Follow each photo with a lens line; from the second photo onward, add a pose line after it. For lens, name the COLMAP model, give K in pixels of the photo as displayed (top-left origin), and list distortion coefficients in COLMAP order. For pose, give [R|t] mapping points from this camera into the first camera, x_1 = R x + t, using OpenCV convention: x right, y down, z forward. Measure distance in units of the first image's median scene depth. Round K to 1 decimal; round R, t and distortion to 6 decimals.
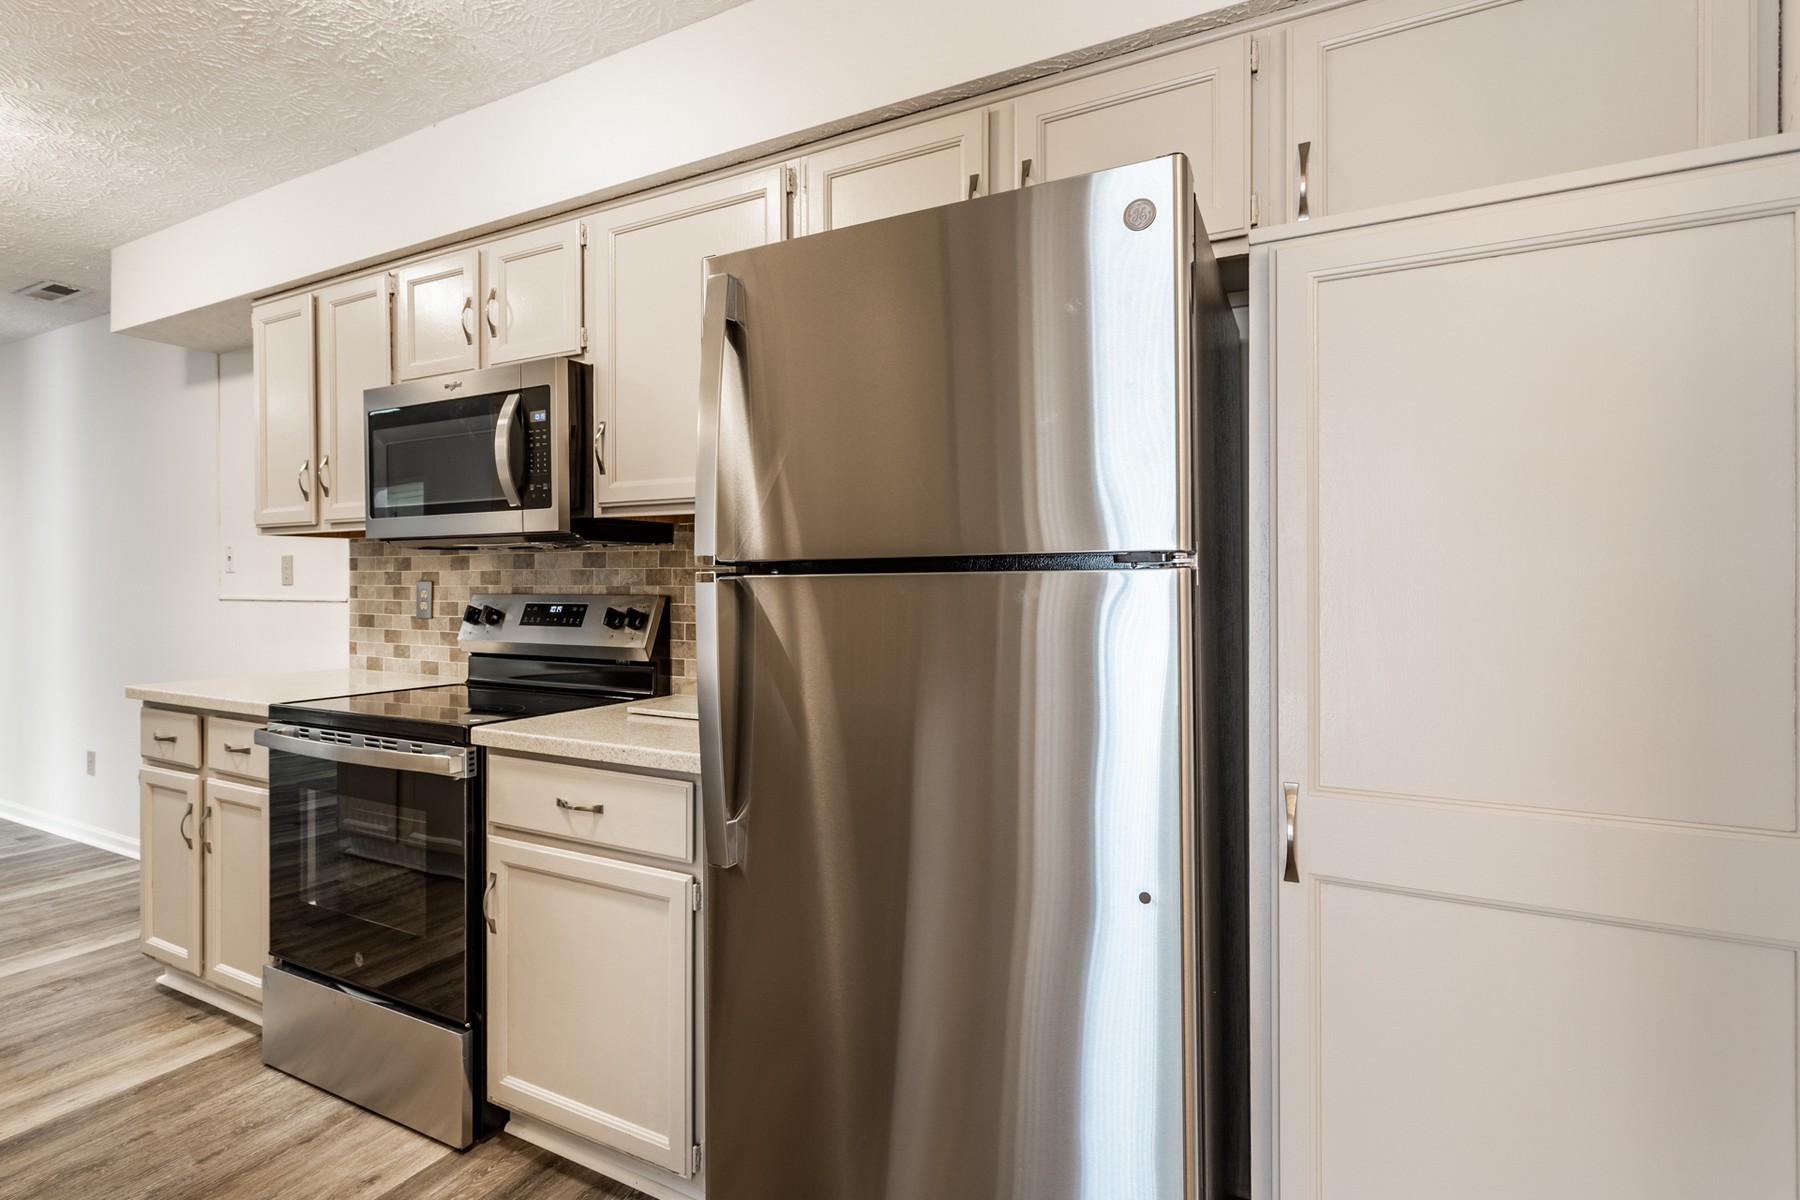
lens RADIAL K [[889.9, 0, 908.6], [0, 889.9, 586.8], [0, 0, 1]] dist [0.001625, 0.000512]
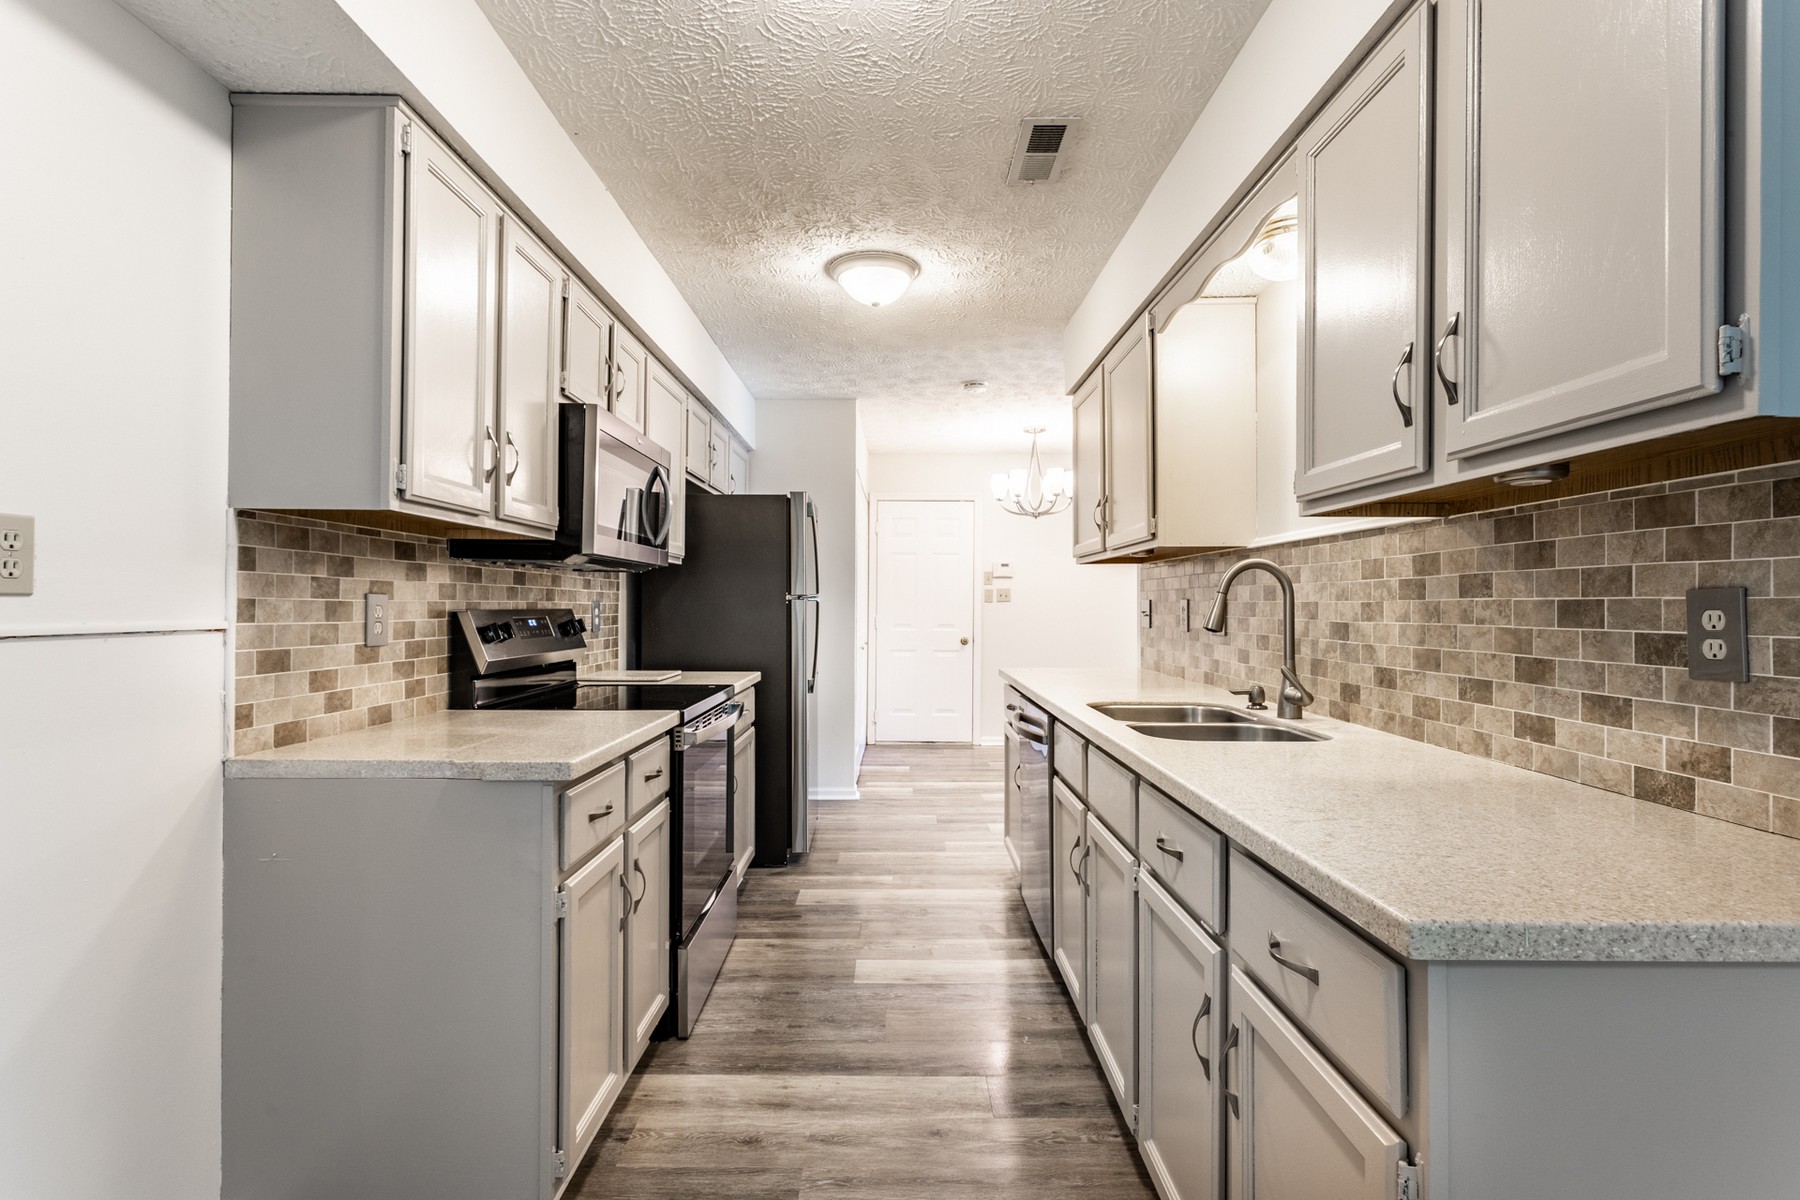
lens RADIAL K [[860.1, 0, 866.9], [0, 860.1, 599.7], [0, 0, 1]] dist [0.000569, 0.000086]
pose [[-0.436094, 0.003681, 0.899894, -1.453003], [-0.002591, 0.999982, -0.005346, 0.001340], [-0.899897, -0.004663, -0.436077, 1.038019]]
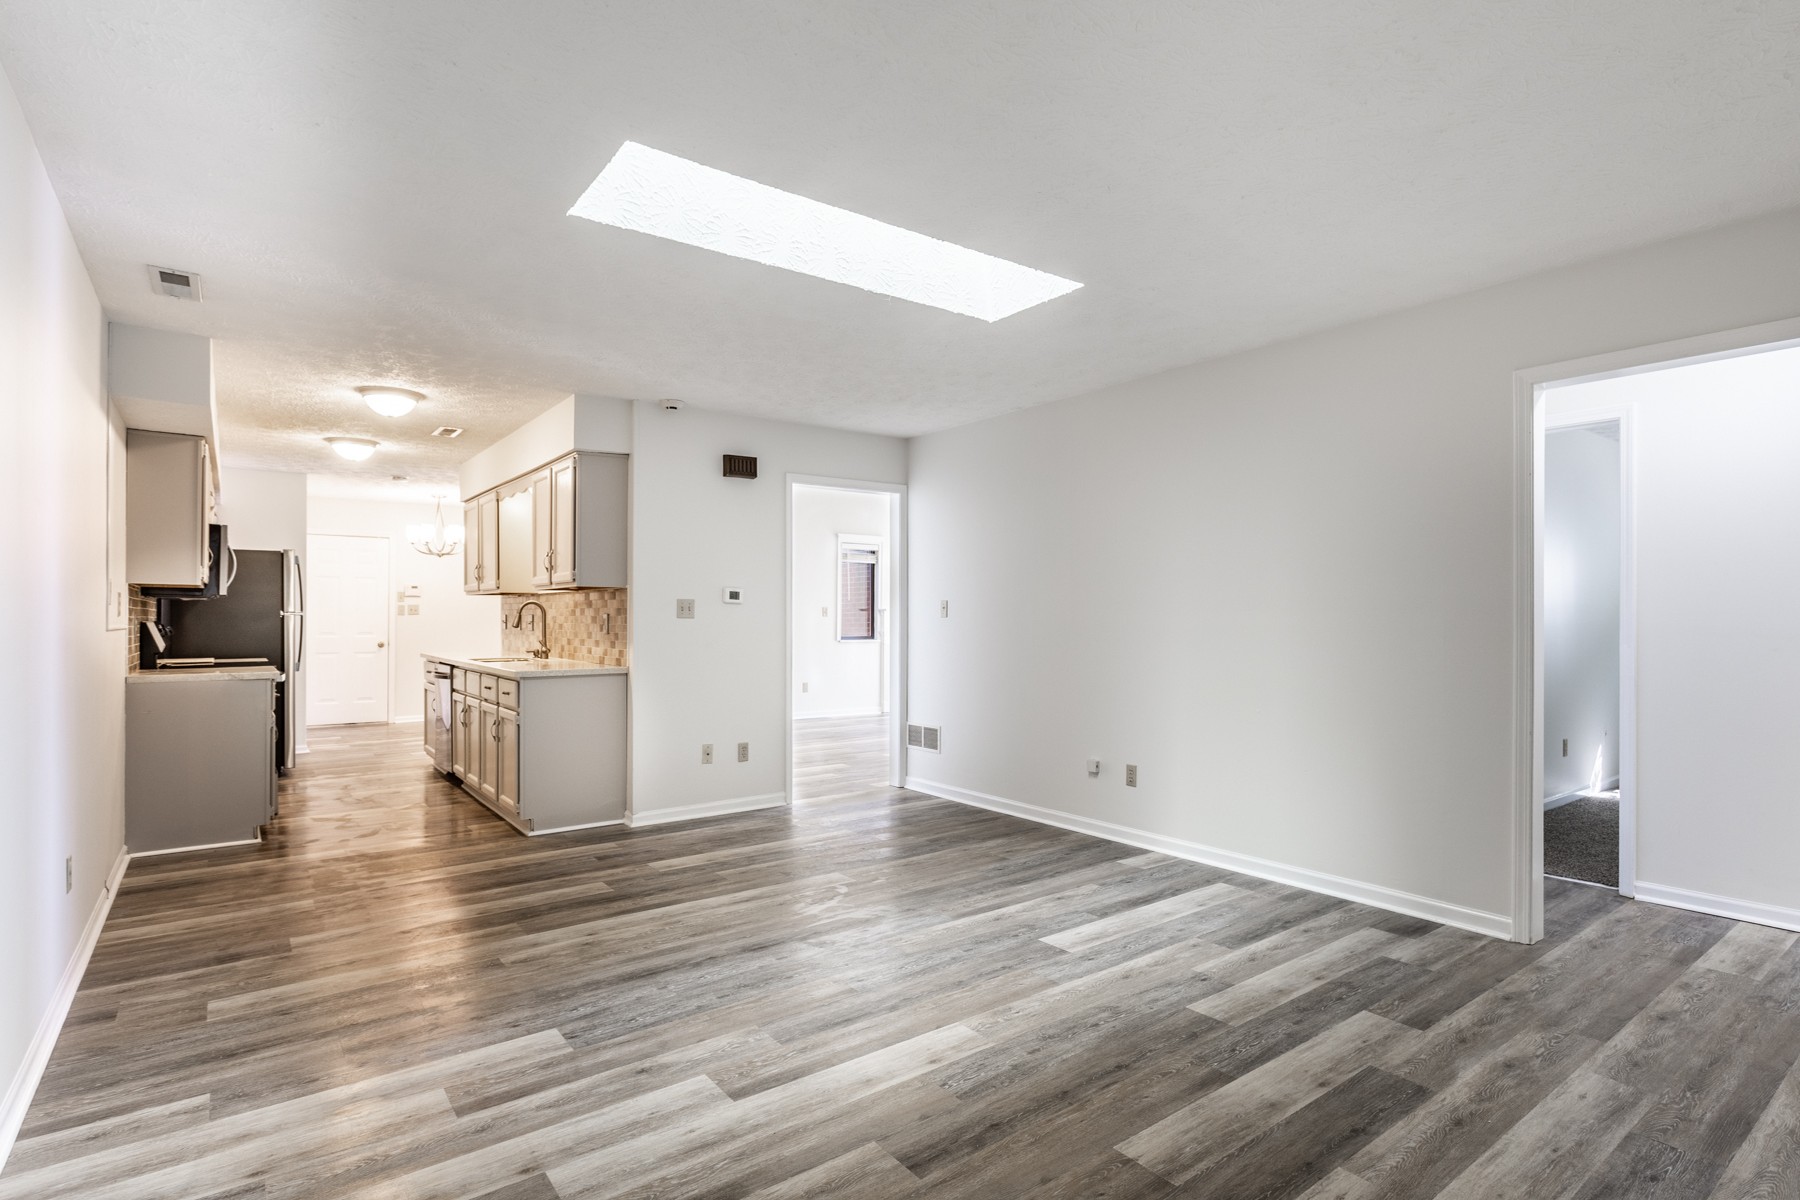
lens RADIAL K [[902.5, 0, 846.0], [0, 902.5, 626.4], [0, 0, 1]] dist [-0.002348, -0.000319]
pose [[-0.879464, -0.007433, 0.475908, -2.668687], [-0.002641, 0.999939, 0.010738, -0.003284], [-0.475958, 0.008187, -0.879430, 1.986971]]
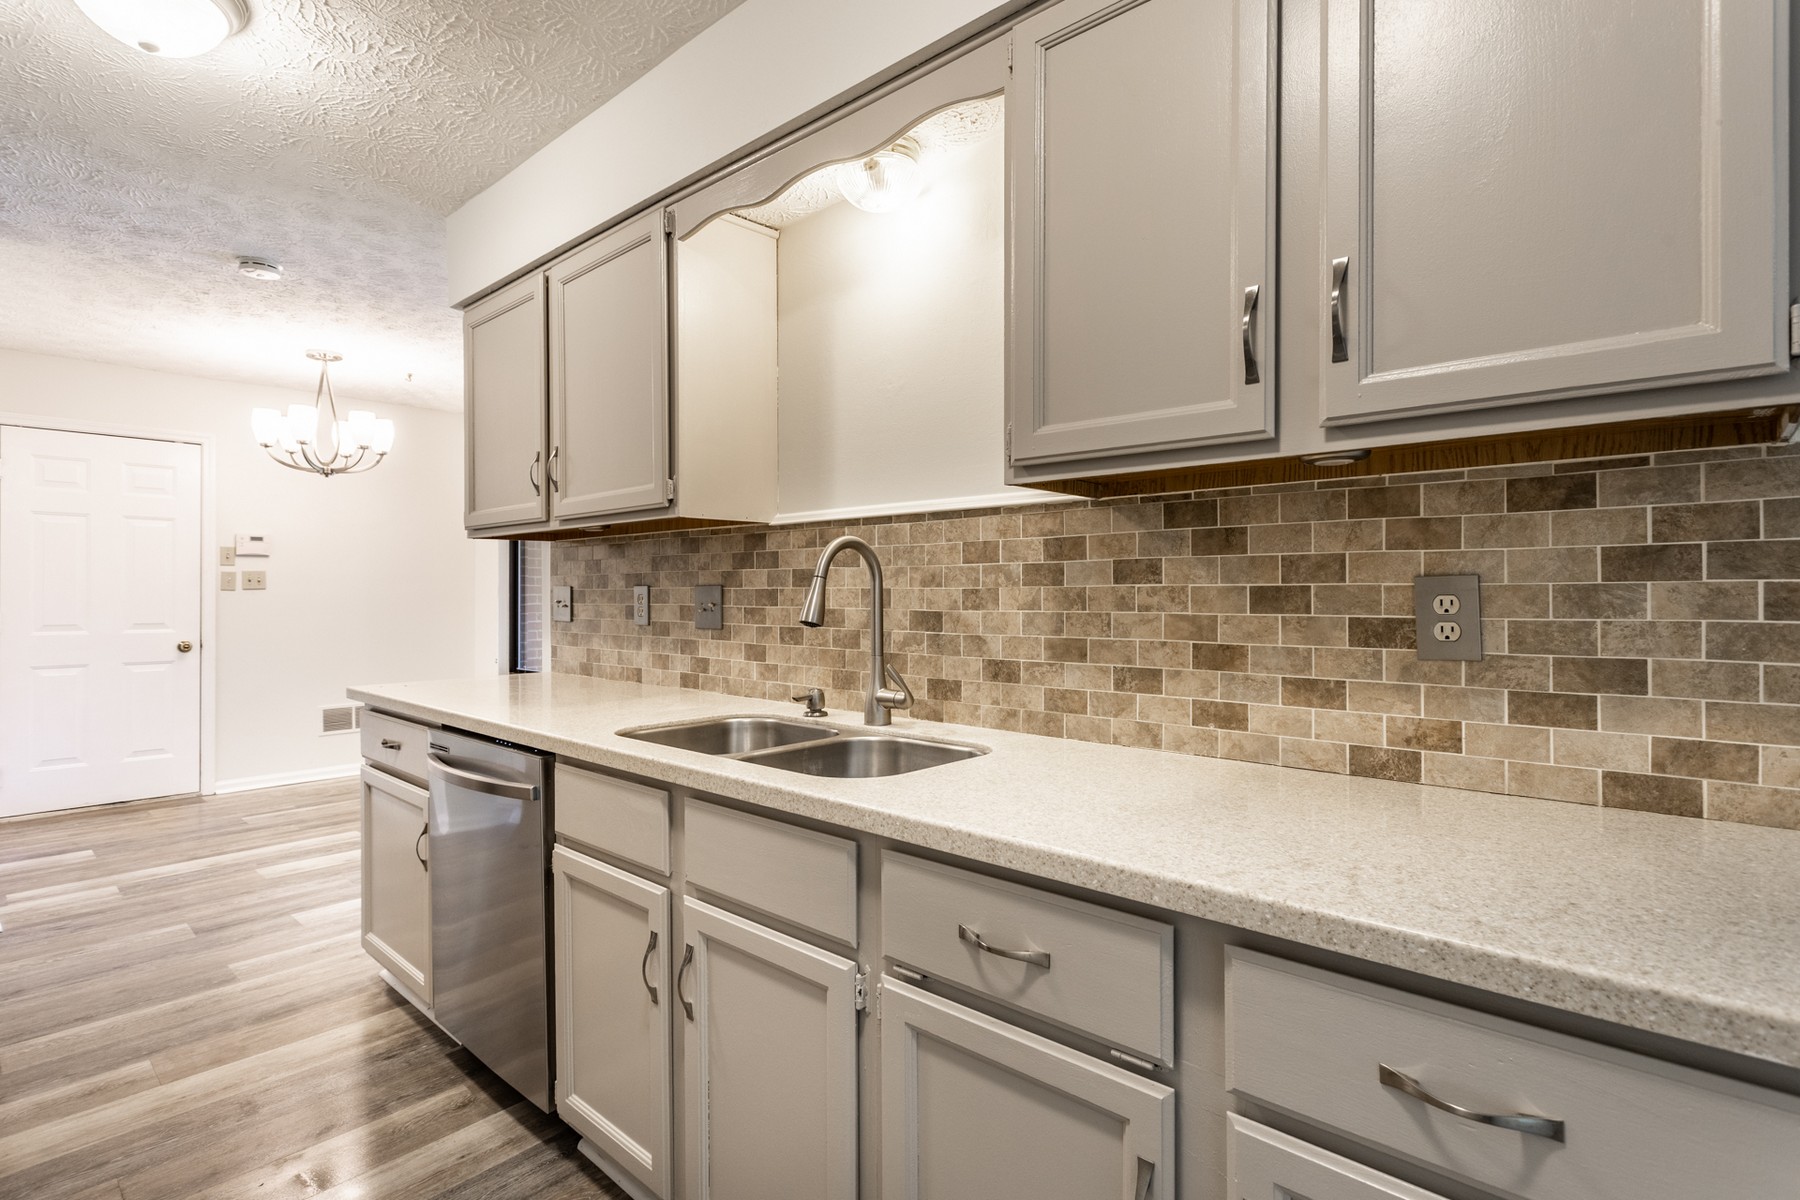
lens RADIAL K [[872.8, 0, 897.2], [0, 872.8, 591.6], [0, 0, 1]] dist [-0.001193, 0.000063]
pose [[-0.966610, 0.001548, 0.256248, -1.100815], [0.001482, 0.999999, -0.000452, 0.000918], [-0.256248, -0.000057, -0.966611, 1.004230]]
